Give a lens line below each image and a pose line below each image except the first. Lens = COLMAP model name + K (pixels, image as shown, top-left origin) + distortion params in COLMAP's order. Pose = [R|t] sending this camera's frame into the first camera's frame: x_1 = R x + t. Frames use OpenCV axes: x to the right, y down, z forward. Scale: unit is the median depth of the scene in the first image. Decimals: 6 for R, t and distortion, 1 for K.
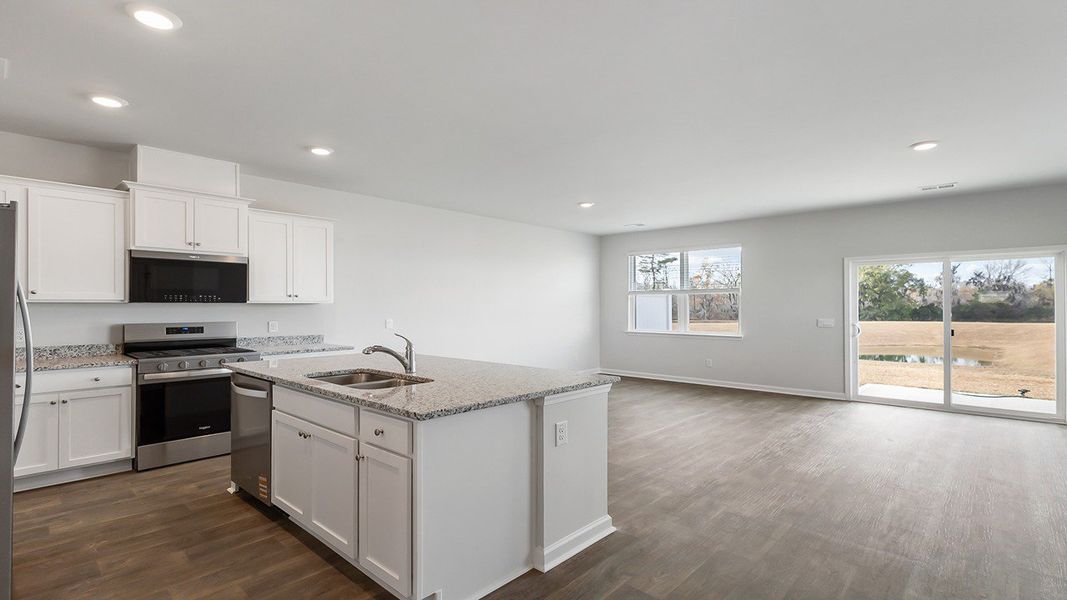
lens RADIAL K [[504.3, 0, 541.9], [0, 504.3, 302.9], [0, 0, 1]] dist [0.001502, -0.000089]
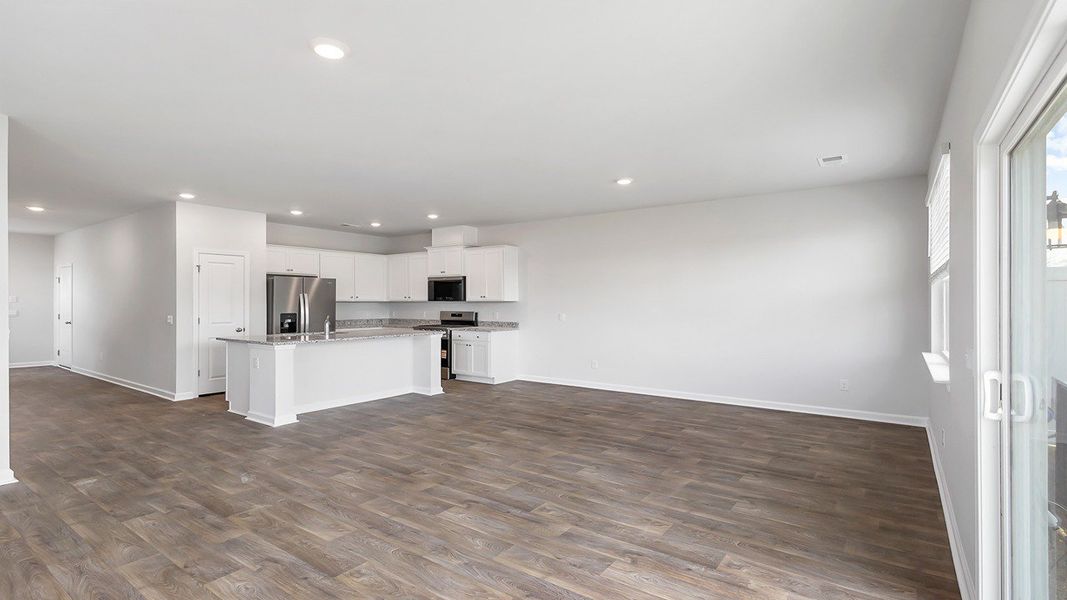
lens RADIAL K [[504.3, 0, 541.9], [0, 504.3, 302.9], [0, 0, 1]] dist [0.001502, -0.000089]
pose [[0.120429, -0.000402, -0.992722, 1.324091], [0.006373, 0.999980, 0.000368, 0.008255], [0.992701, -0.006371, 0.120429, 1.116618]]
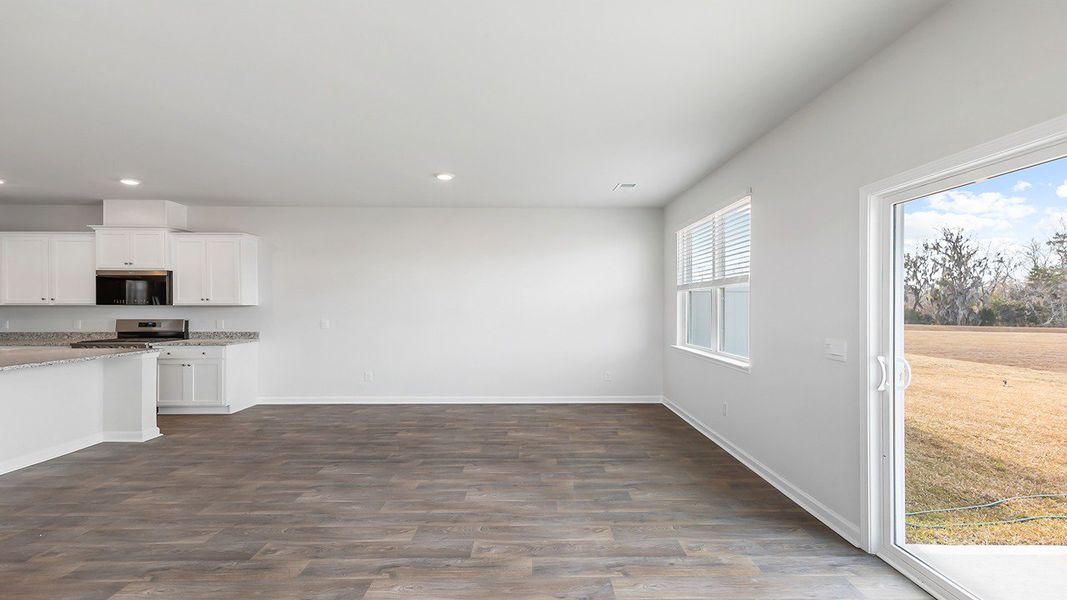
lens RADIAL K [[493.7, 0, 548.8], [0, 493.7, 333.0], [0, 0, 1]] dist [0.000505, -0.000026]
pose [[0.695531, 0.038944, -0.717440, 1.096991], [0.003097, 0.998358, 0.057196, 0.001425], [0.718489, -0.042004, 0.694269, 0.855155]]
